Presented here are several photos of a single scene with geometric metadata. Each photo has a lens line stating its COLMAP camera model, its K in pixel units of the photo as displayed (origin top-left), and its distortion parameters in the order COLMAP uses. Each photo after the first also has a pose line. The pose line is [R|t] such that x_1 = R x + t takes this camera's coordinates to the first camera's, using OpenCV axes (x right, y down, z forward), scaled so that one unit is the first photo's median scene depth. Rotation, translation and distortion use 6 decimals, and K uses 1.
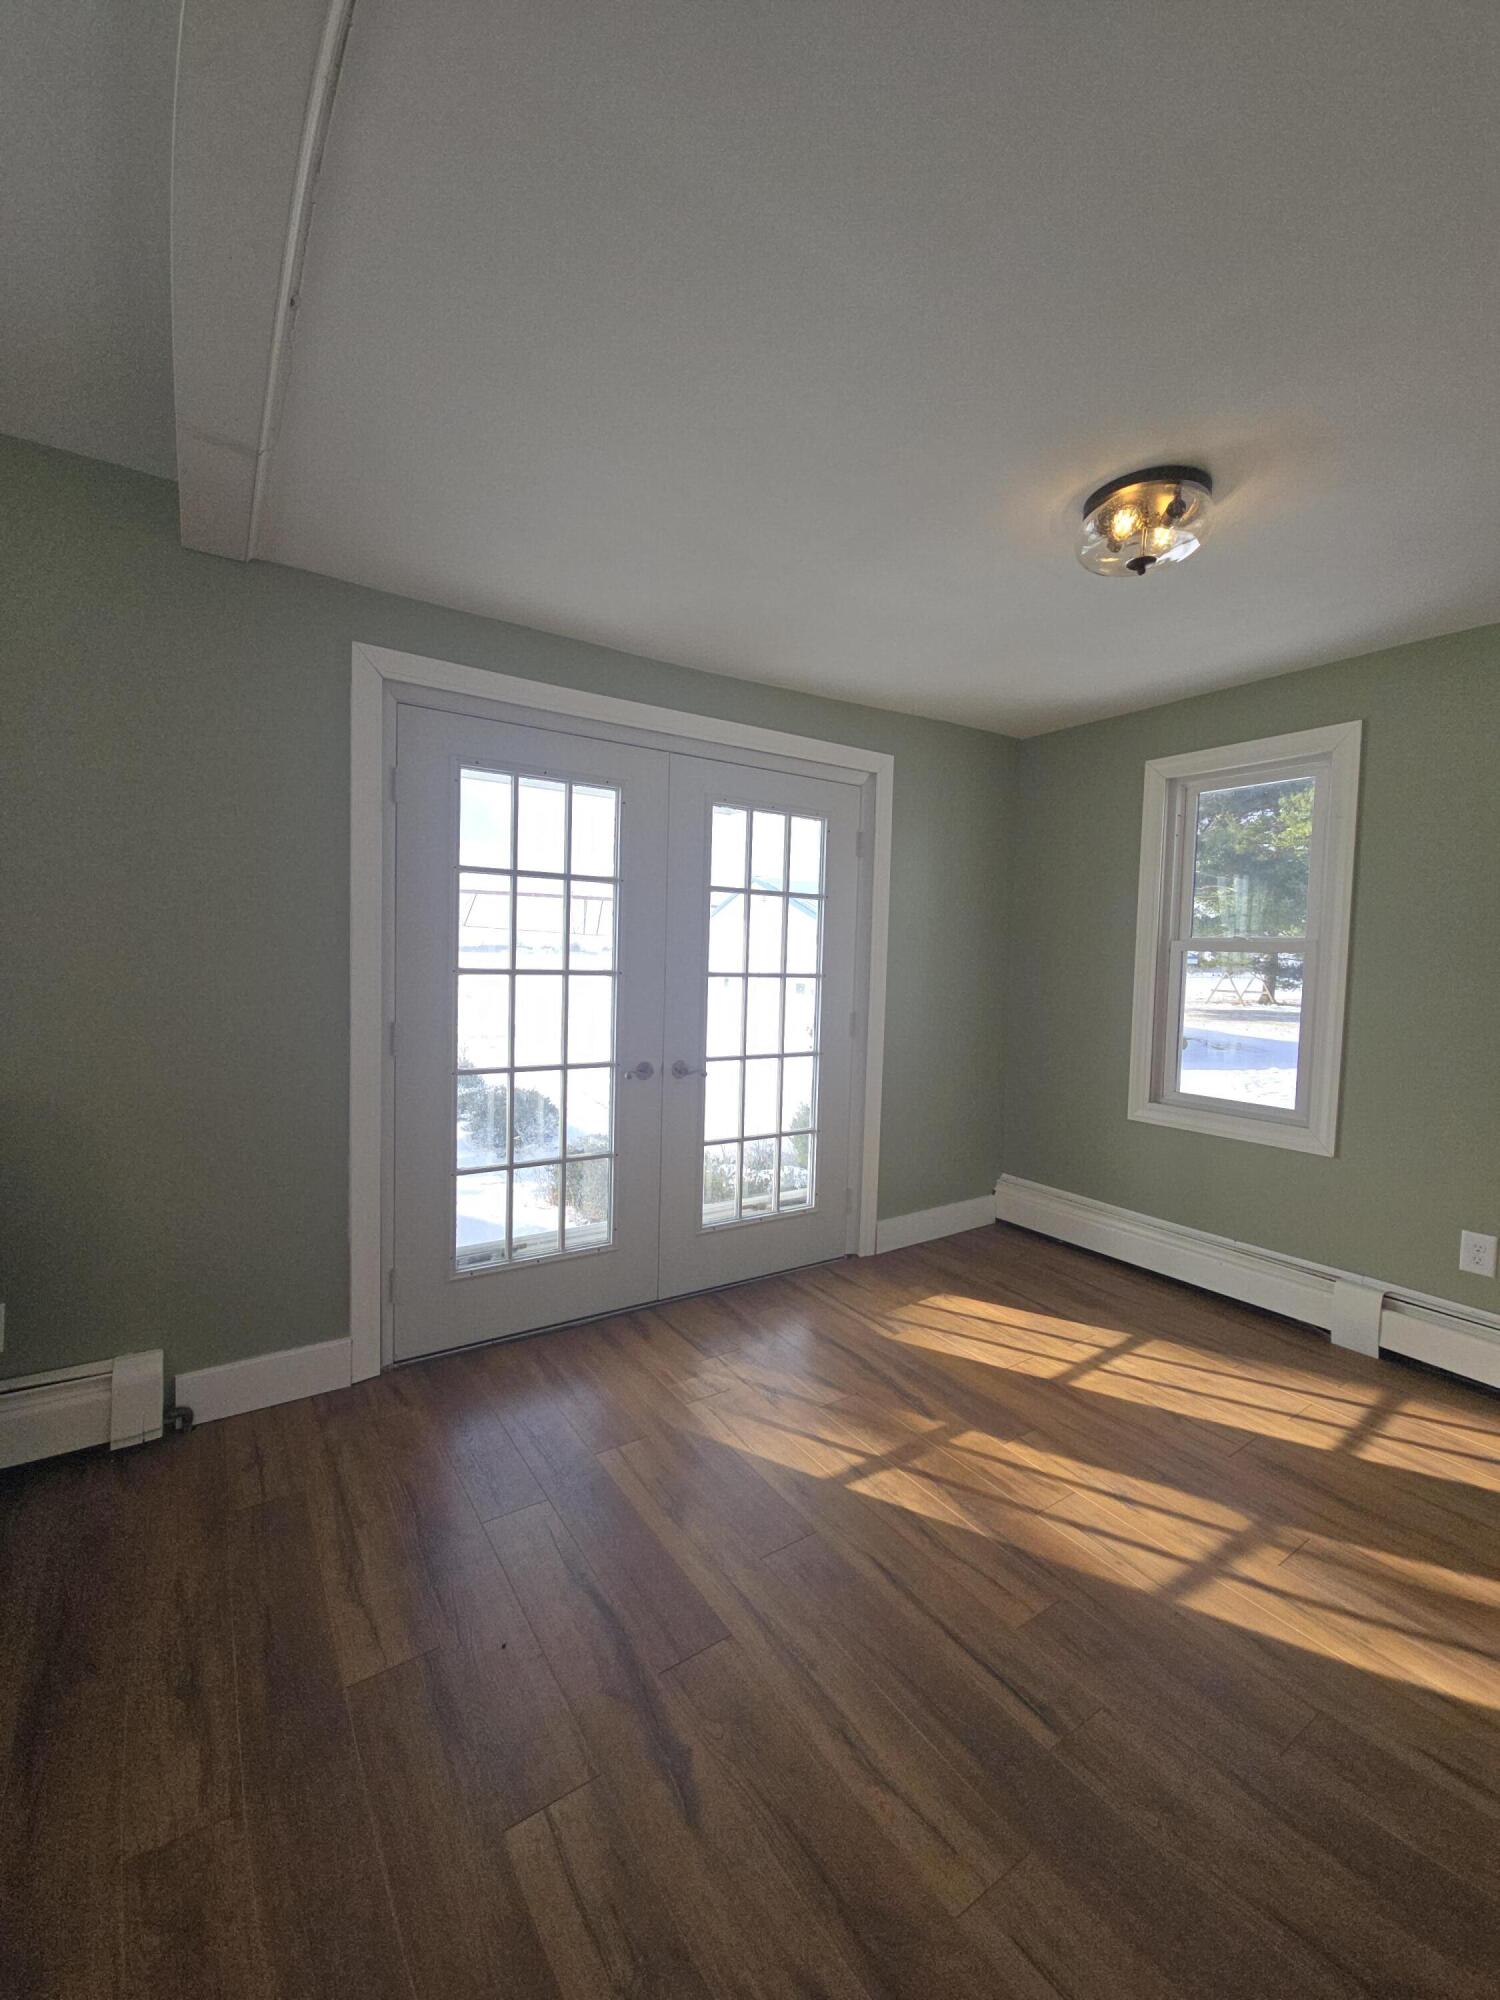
lens RADIAL K [[811.1, 0, 737.0], [0, 811.1, 996.1], [0, 0, 1]] dist [0.001361, -0.002340]
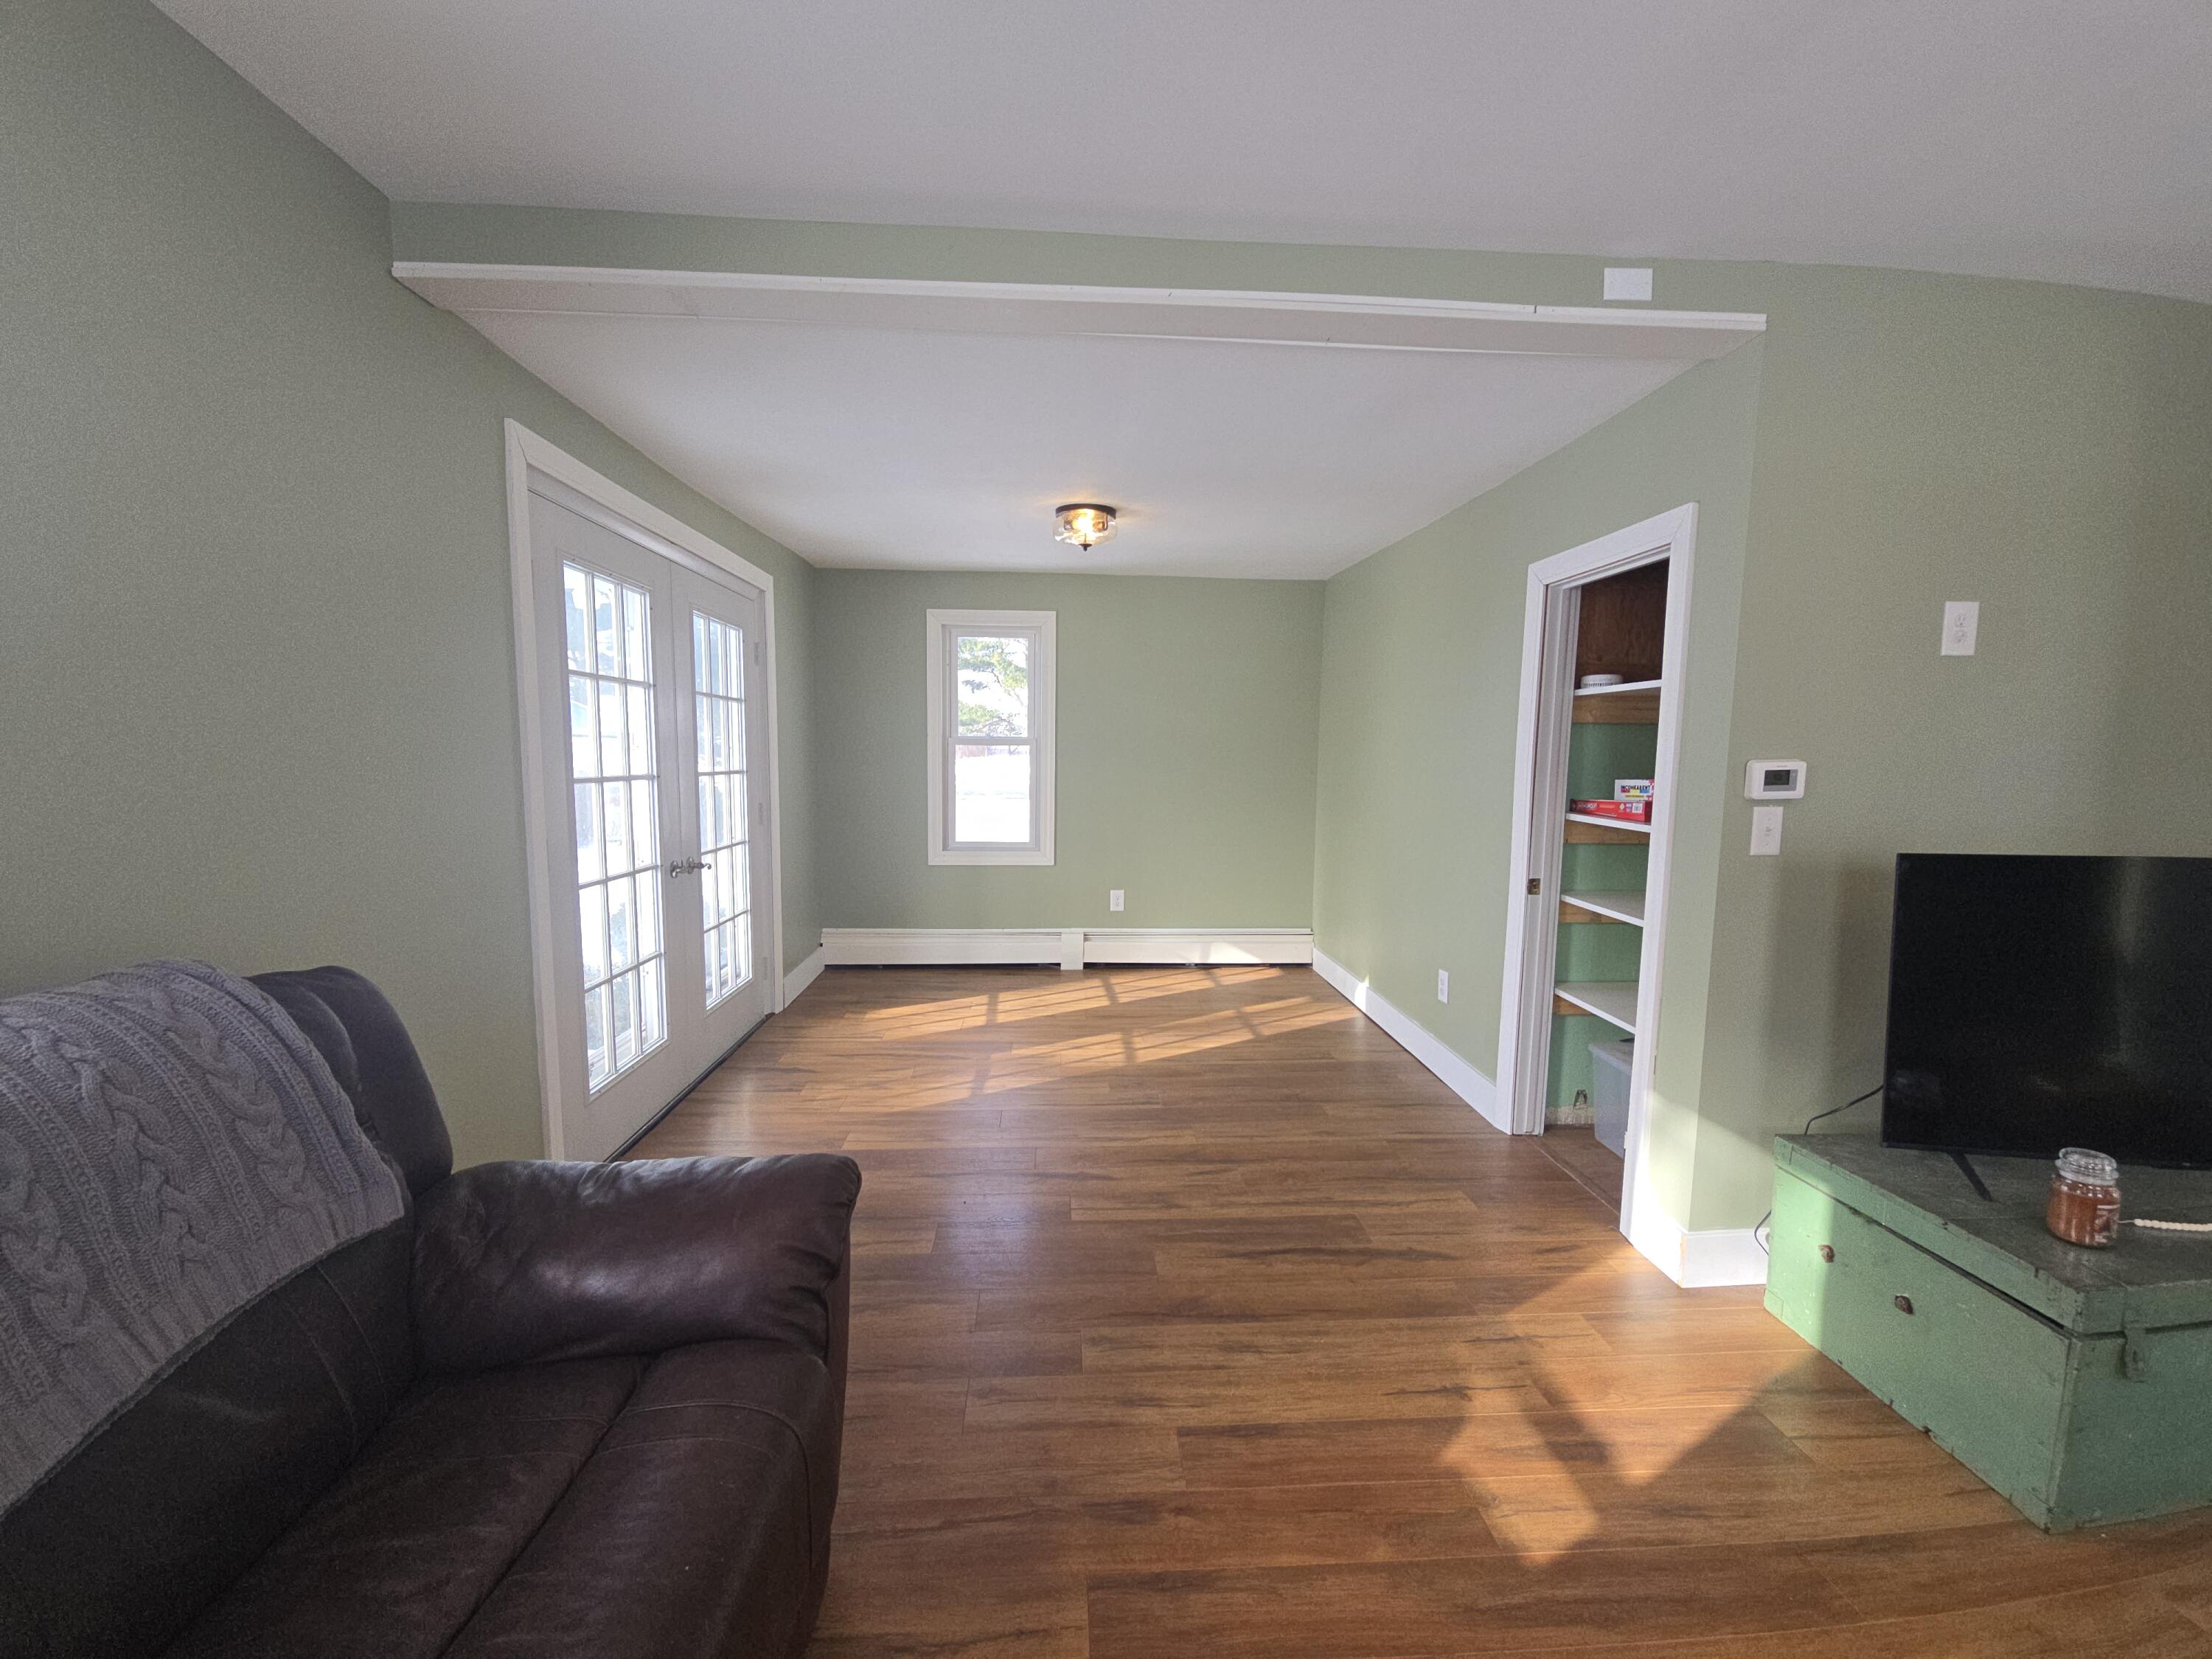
lens RADIAL K [[897.1, 0, 1107.1], [0, 897.1, 841.5], [0, 0, 1]] dist [0.001361, -0.002340]
pose [[0.501717, -0.105207, 0.858610, -0.875840], [0.044985, 0.994407, 0.095560, -0.030056], [-0.863862, -0.009320, 0.503643, -0.063184]]
